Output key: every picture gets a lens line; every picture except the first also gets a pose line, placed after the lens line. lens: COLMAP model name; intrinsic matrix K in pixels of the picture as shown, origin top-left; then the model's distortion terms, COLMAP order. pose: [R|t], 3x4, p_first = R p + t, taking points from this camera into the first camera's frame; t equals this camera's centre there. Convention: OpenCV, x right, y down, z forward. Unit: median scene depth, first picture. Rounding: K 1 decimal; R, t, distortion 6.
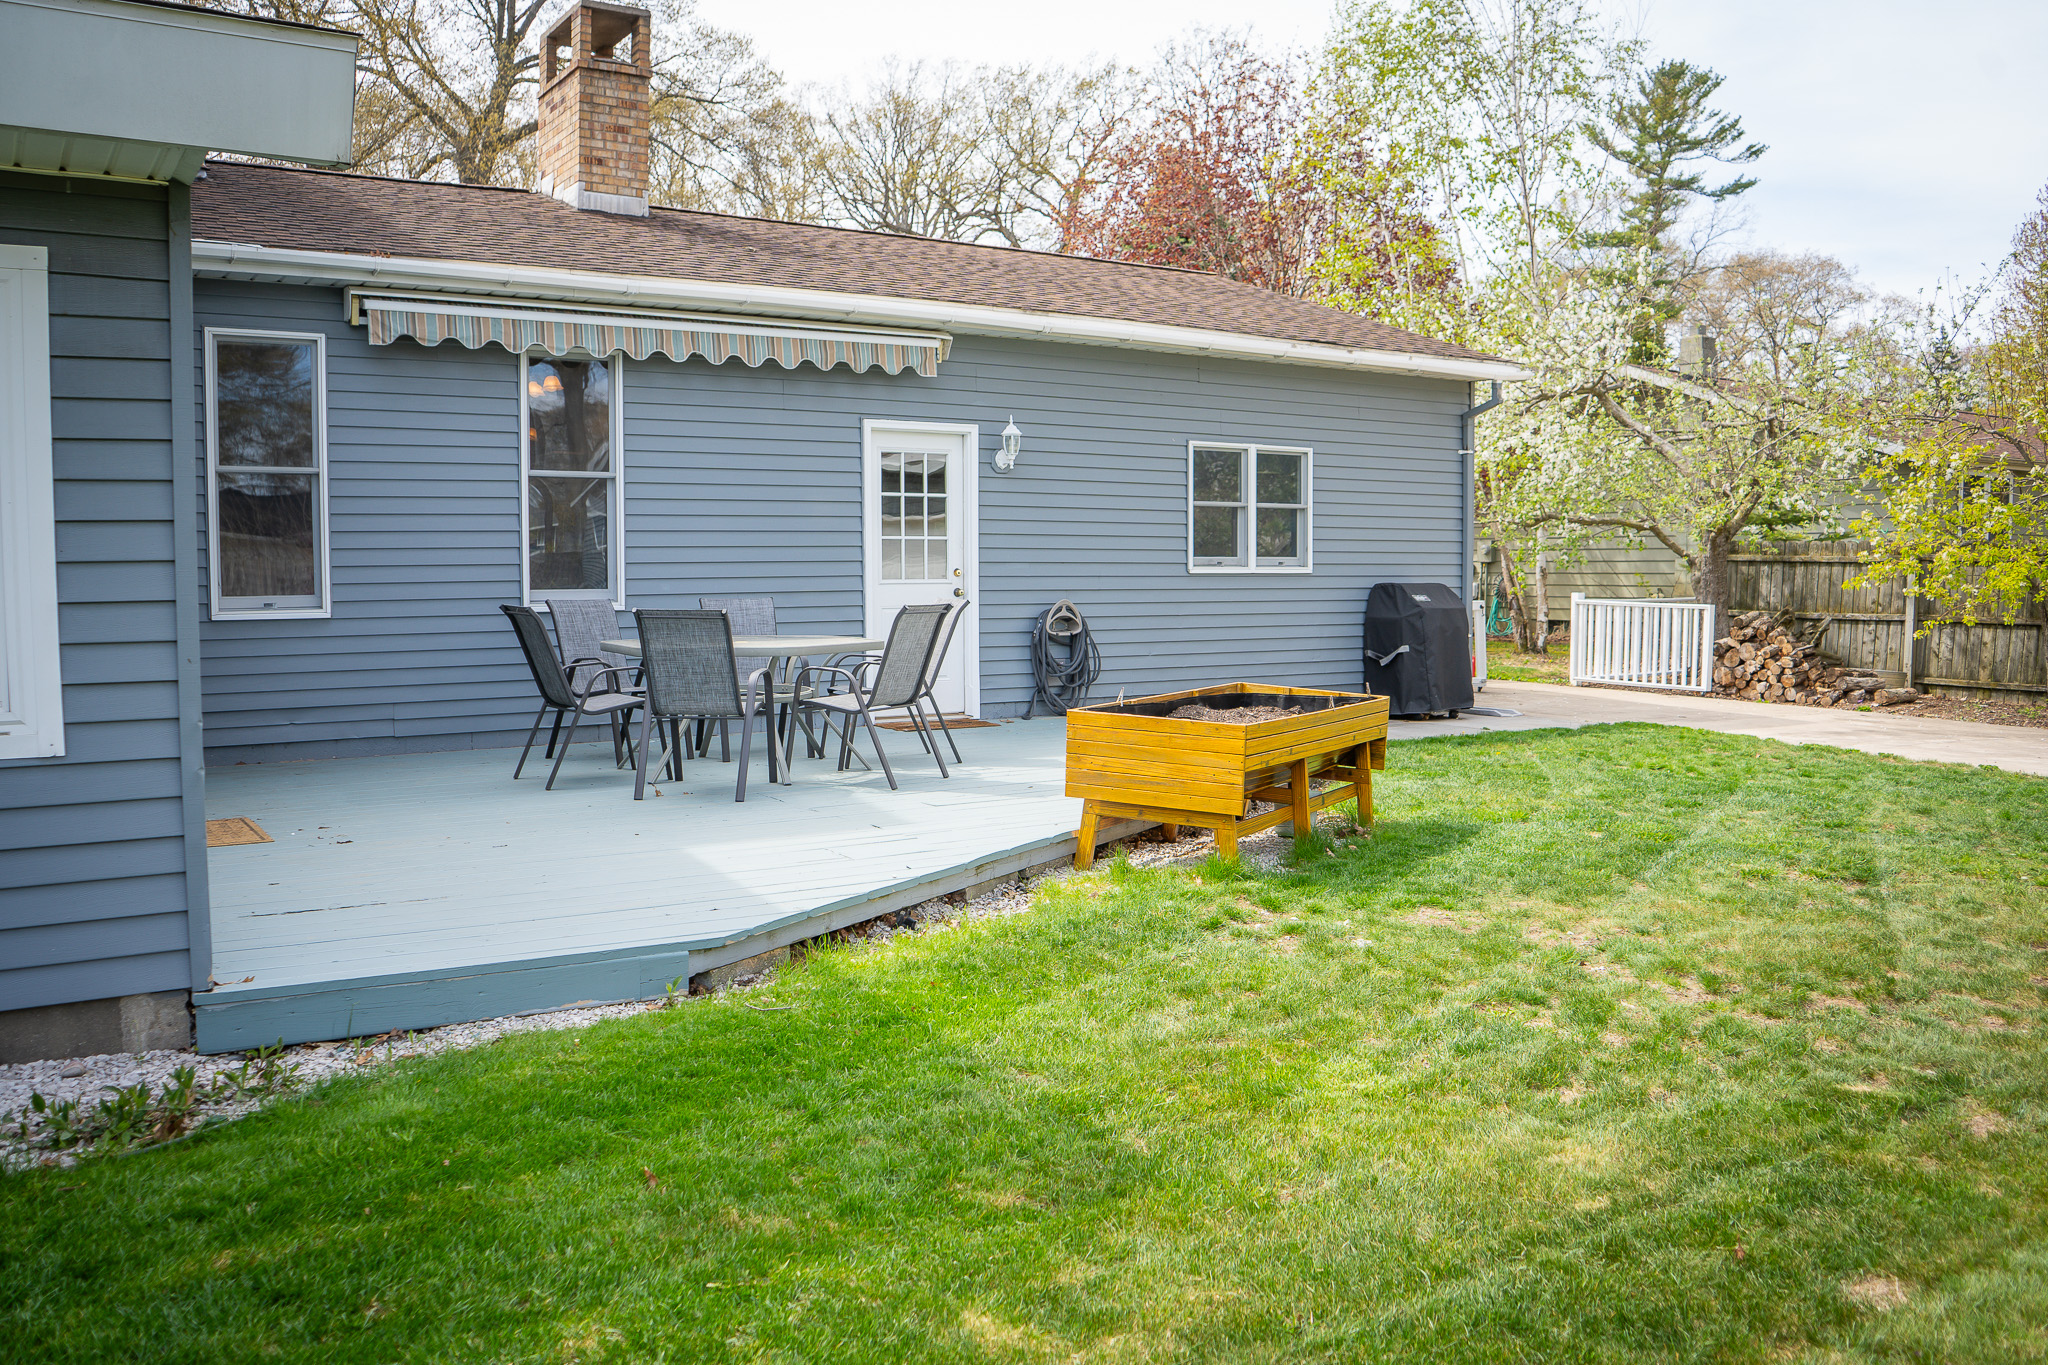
lens RADIAL K [[1667.2, 0, 1021.6], [0, 1667.2, 685.8], [0, 0, 1]] dist [-0.118284, 0.072017]
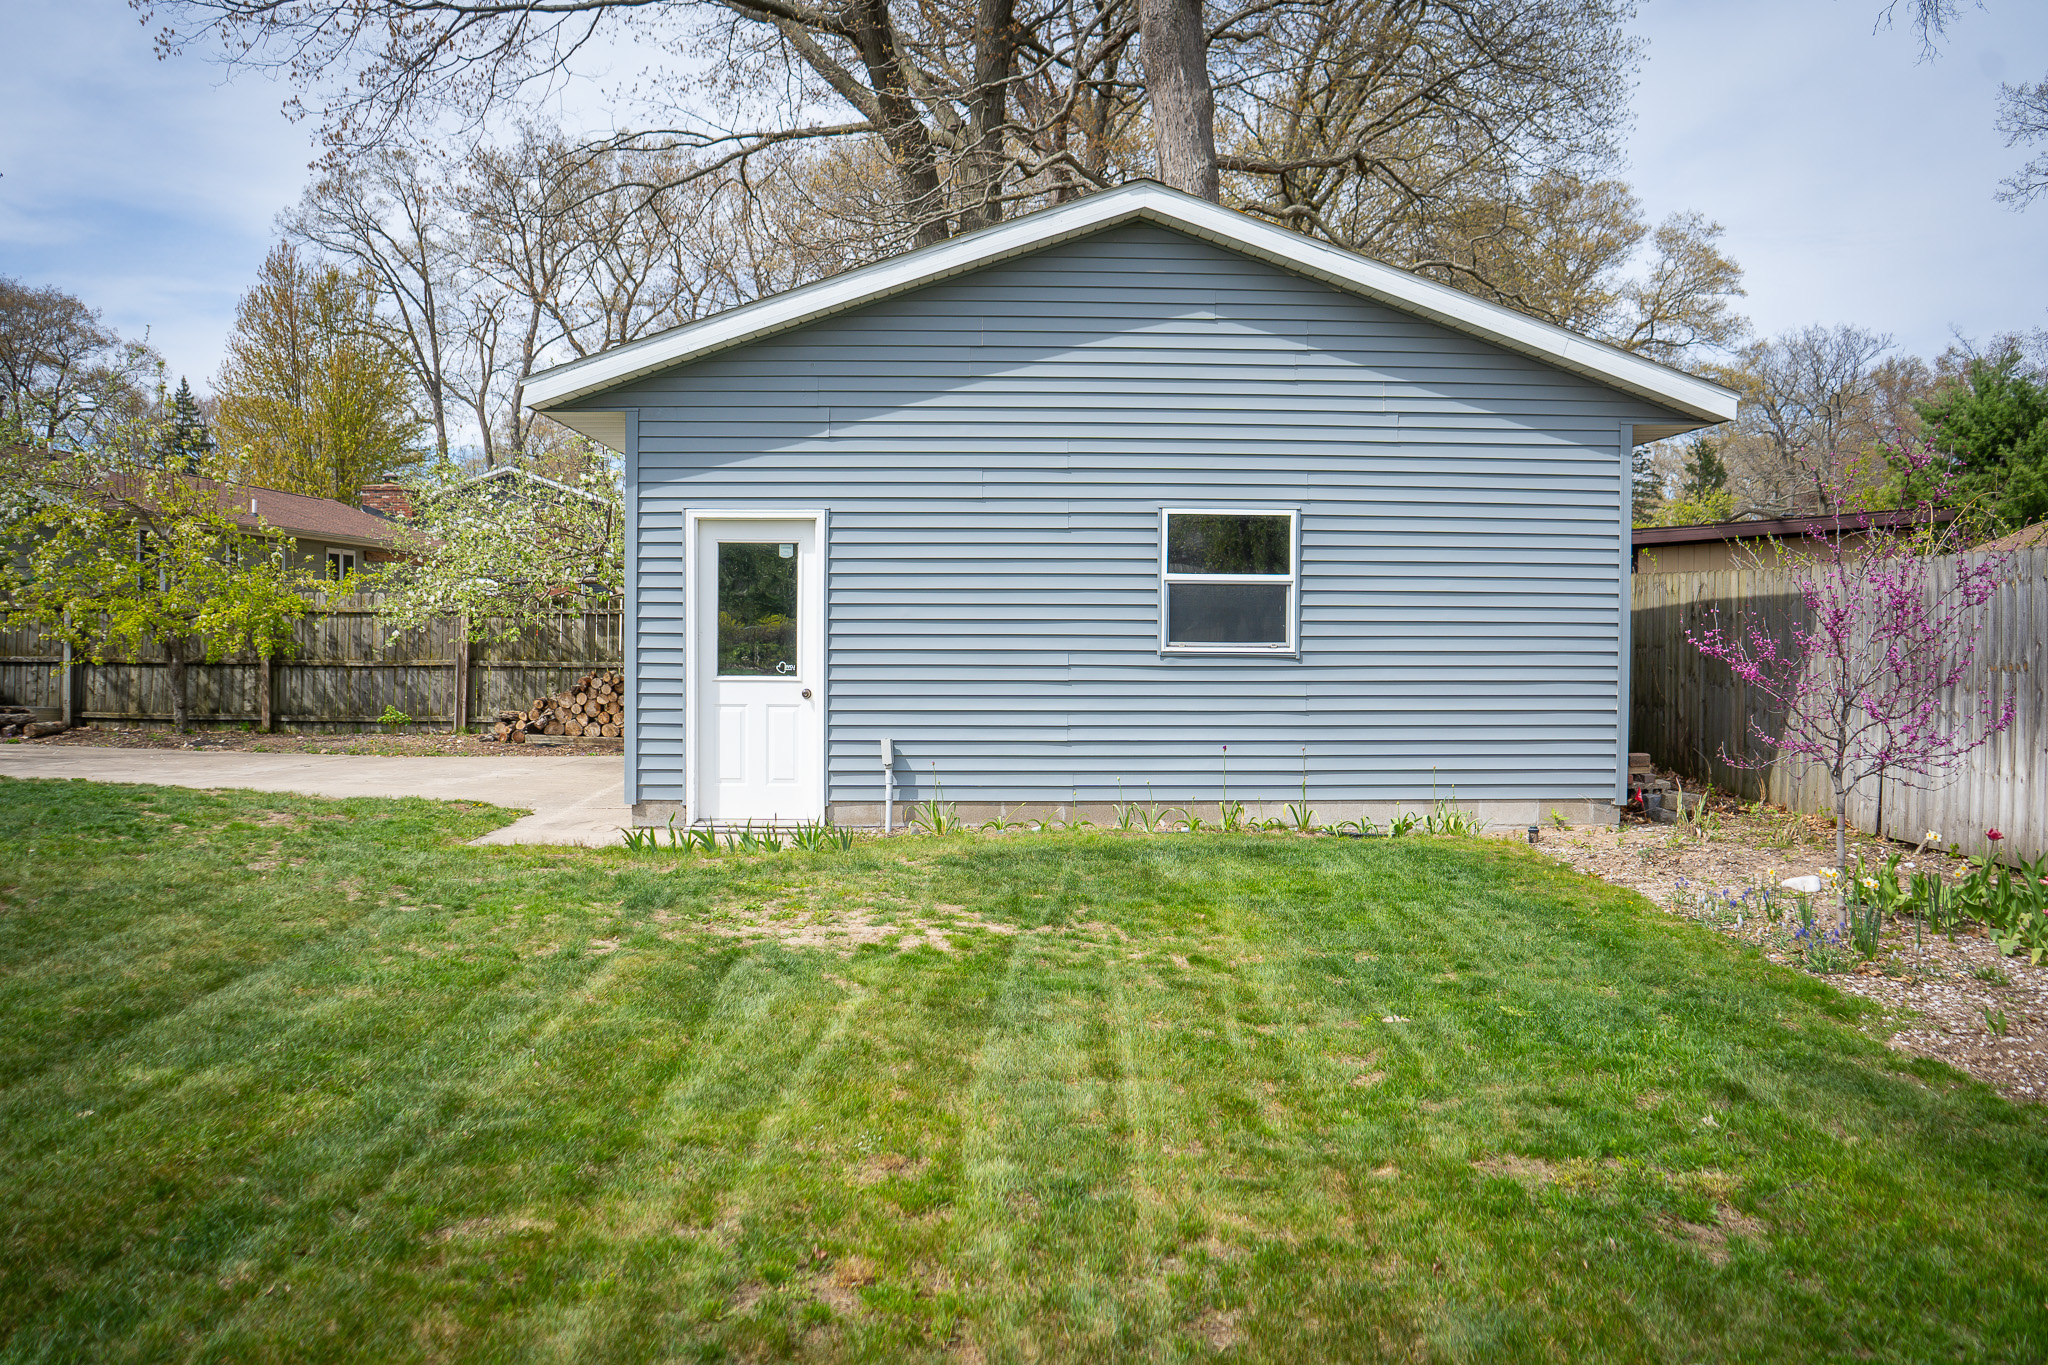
lens RADIAL K [[1667.2, 0, 1020.3], [0, 1667.2, 683.6], [0, 0, 1]] dist [-0.118284, 0.072017]
pose [[0.555012, -0.025094, 0.831464, -0.012853], [0.047992, 0.998846, -0.001890, 0.008566], [-0.830457, 0.040953, 0.555576, -0.167336]]
